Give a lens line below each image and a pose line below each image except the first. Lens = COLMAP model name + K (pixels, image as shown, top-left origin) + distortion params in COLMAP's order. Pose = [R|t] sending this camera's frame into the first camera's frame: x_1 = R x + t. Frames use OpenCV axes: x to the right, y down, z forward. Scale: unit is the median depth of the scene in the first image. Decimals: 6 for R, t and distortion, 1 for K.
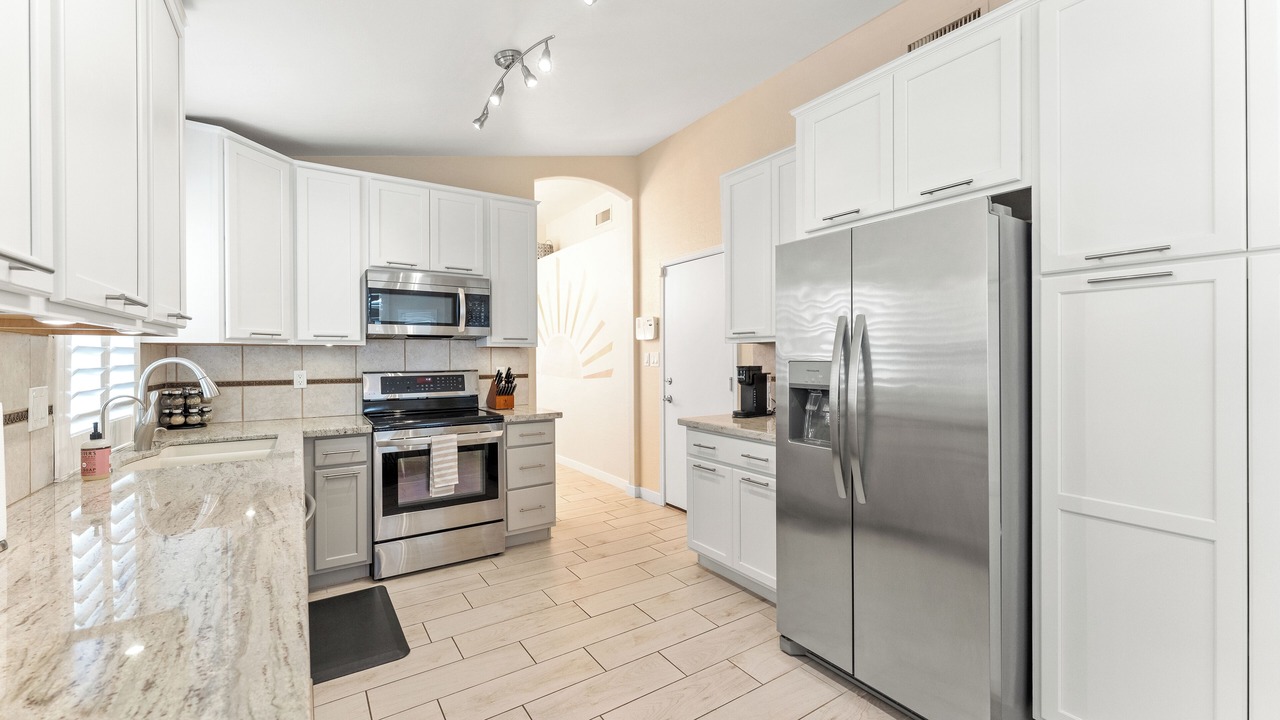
lens RADIAL K [[513.6, 0, 637.1], [0, 513.6, 355.9], [0, 0, 1]] dist [0.001078, -0.000262]
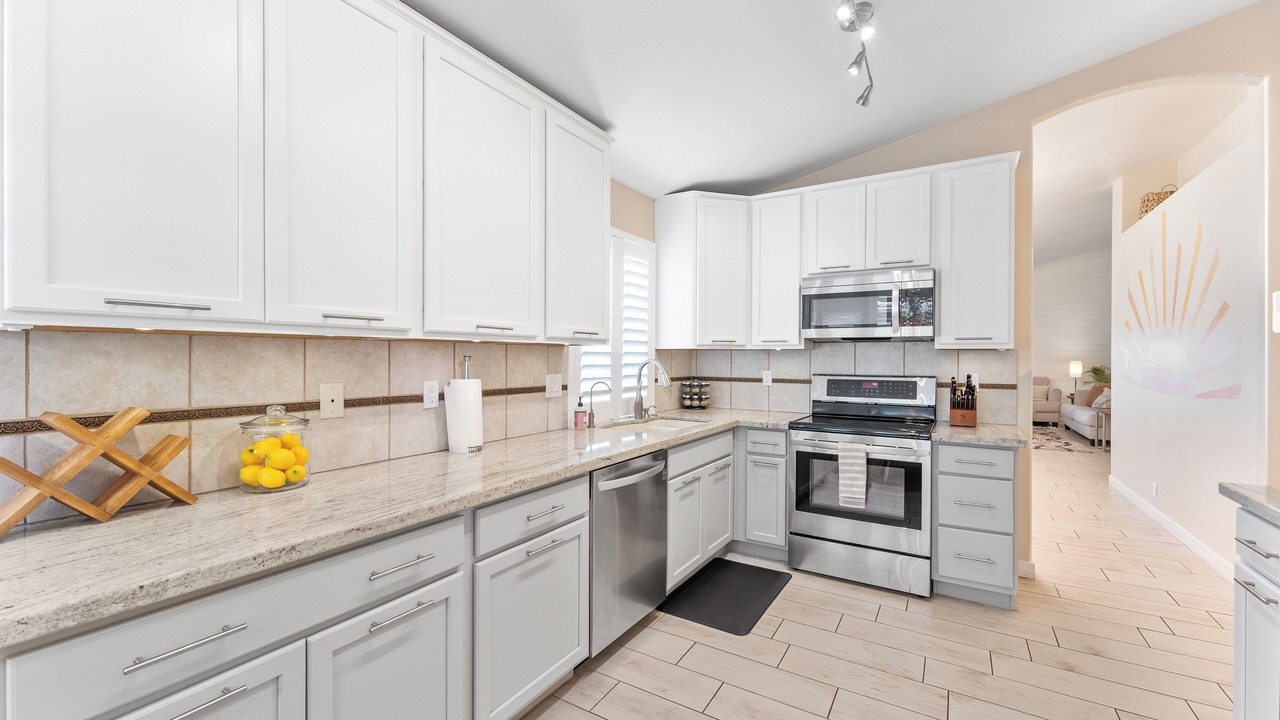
lens RADIAL K [[513.6, 0, 646.0], [0, 513.6, 360.6], [0, 0, 1]] dist [0.001078, -0.000262]
pose [[0.425118, 0.010229, -0.905080, 0.306067], [-0.006876, 0.999944, 0.008072, -0.002762], [0.905112, 0.002792, 0.425164, 0.246436]]
